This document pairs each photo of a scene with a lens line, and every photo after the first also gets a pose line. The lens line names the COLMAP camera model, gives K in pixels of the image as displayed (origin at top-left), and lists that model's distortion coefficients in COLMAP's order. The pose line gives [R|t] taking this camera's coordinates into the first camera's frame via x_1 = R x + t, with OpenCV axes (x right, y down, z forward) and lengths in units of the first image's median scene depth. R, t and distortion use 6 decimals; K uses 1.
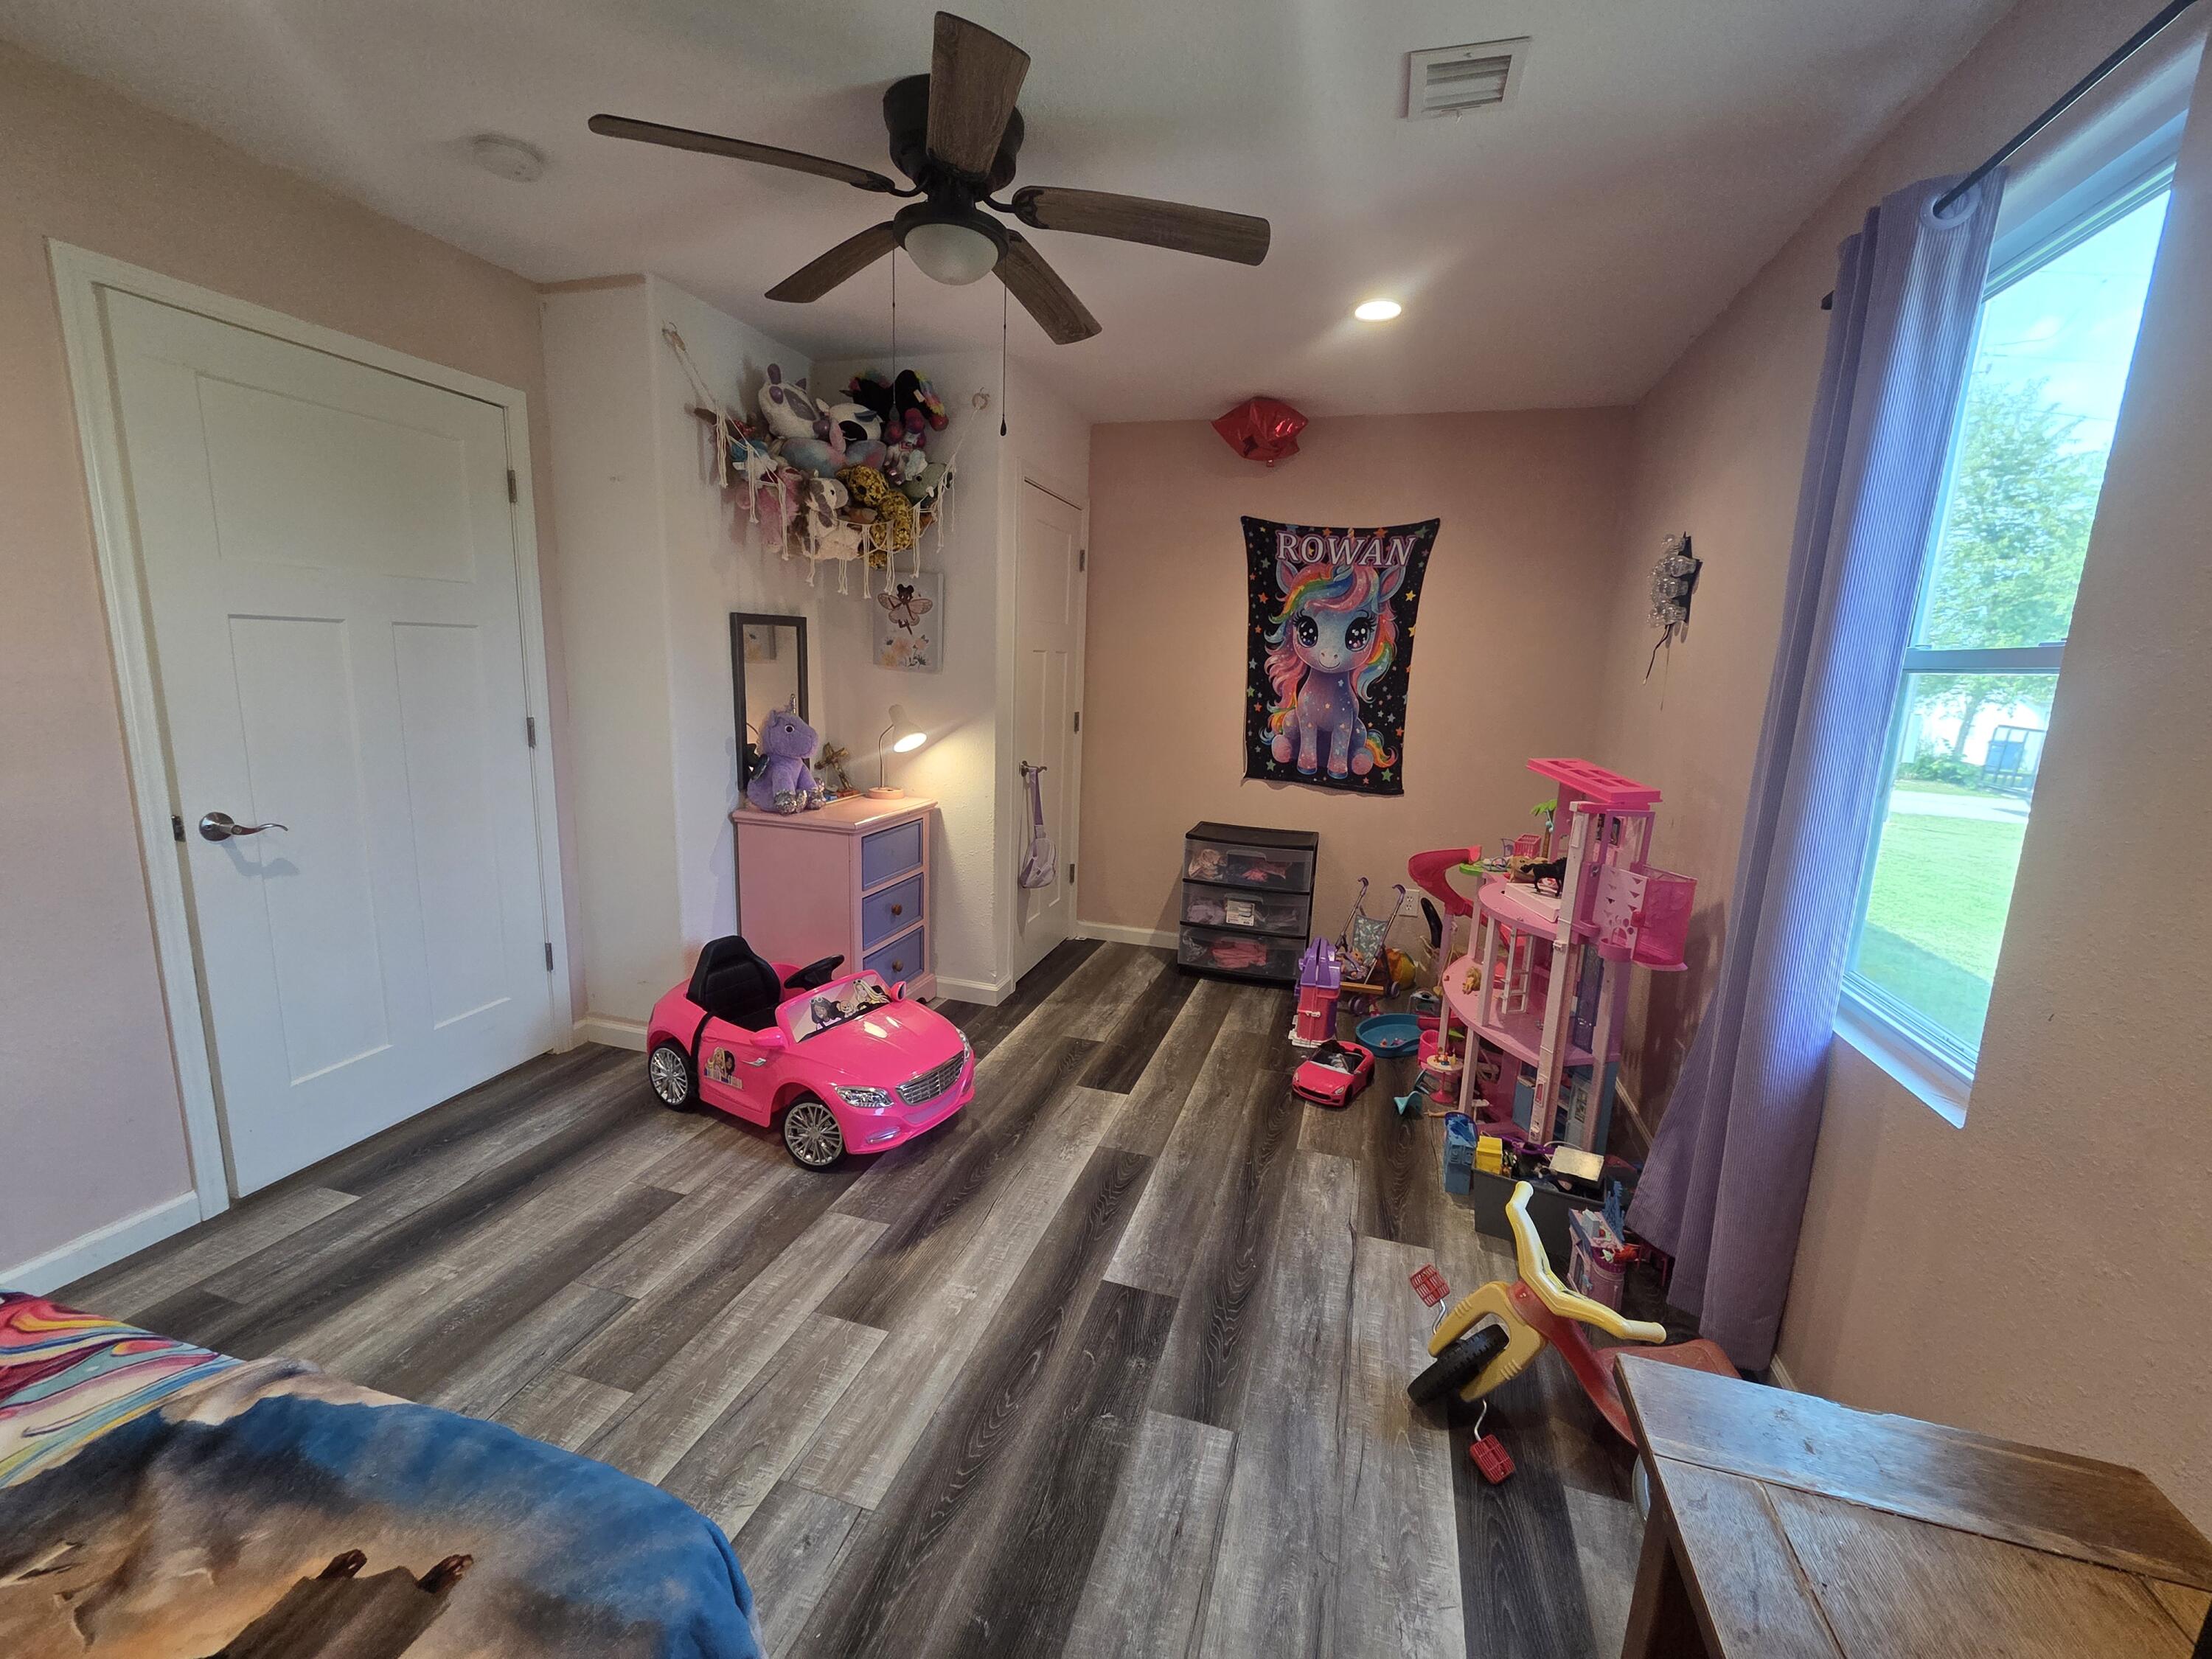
lens RADIAL K [[914.0, 0, 1108.4], [0, 914.0, 824.1], [0, 0, 1]] dist [0.001725, 0.000142]
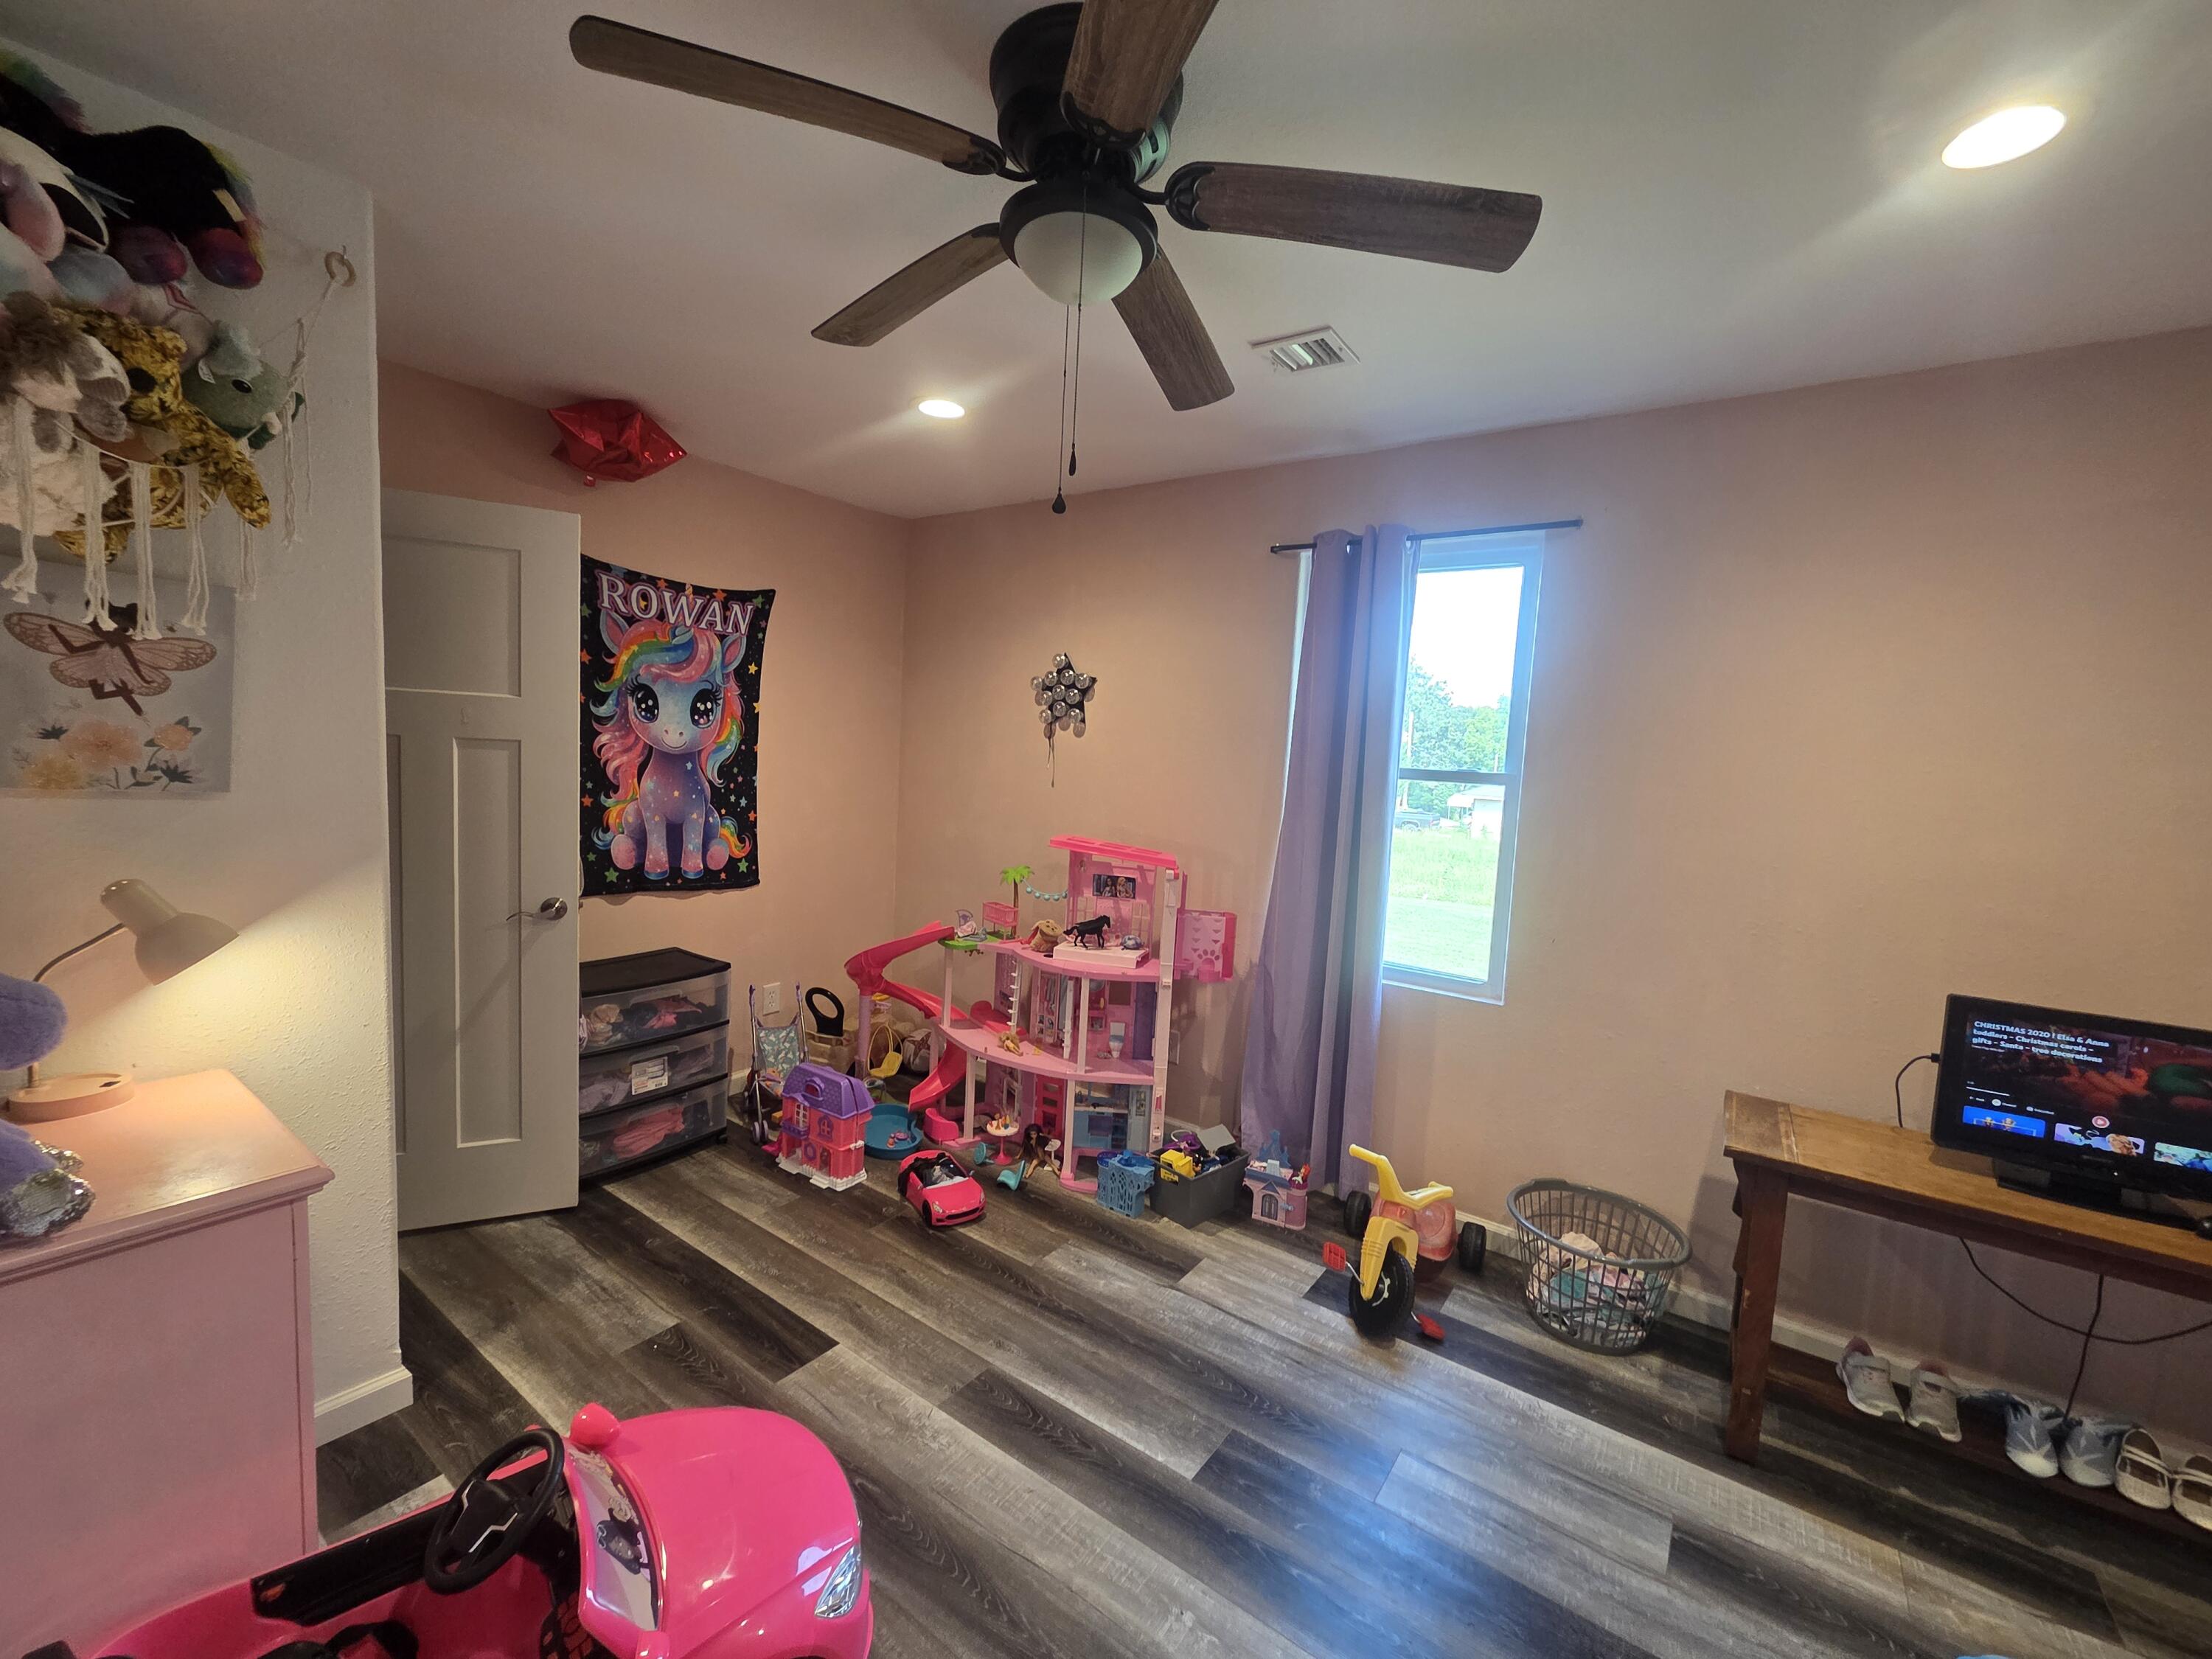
lens RADIAL K [[914.0, 0, 1108.4], [0, 914.0, 824.1], [0, 0, 1]] dist [0.001725, 0.000142]
pose [[0.317491, -0.107002, 0.942205, -0.424842], [0.128639, 0.989288, 0.069002, -0.111238], [-0.939495, 0.099297, 0.327855, 0.376009]]
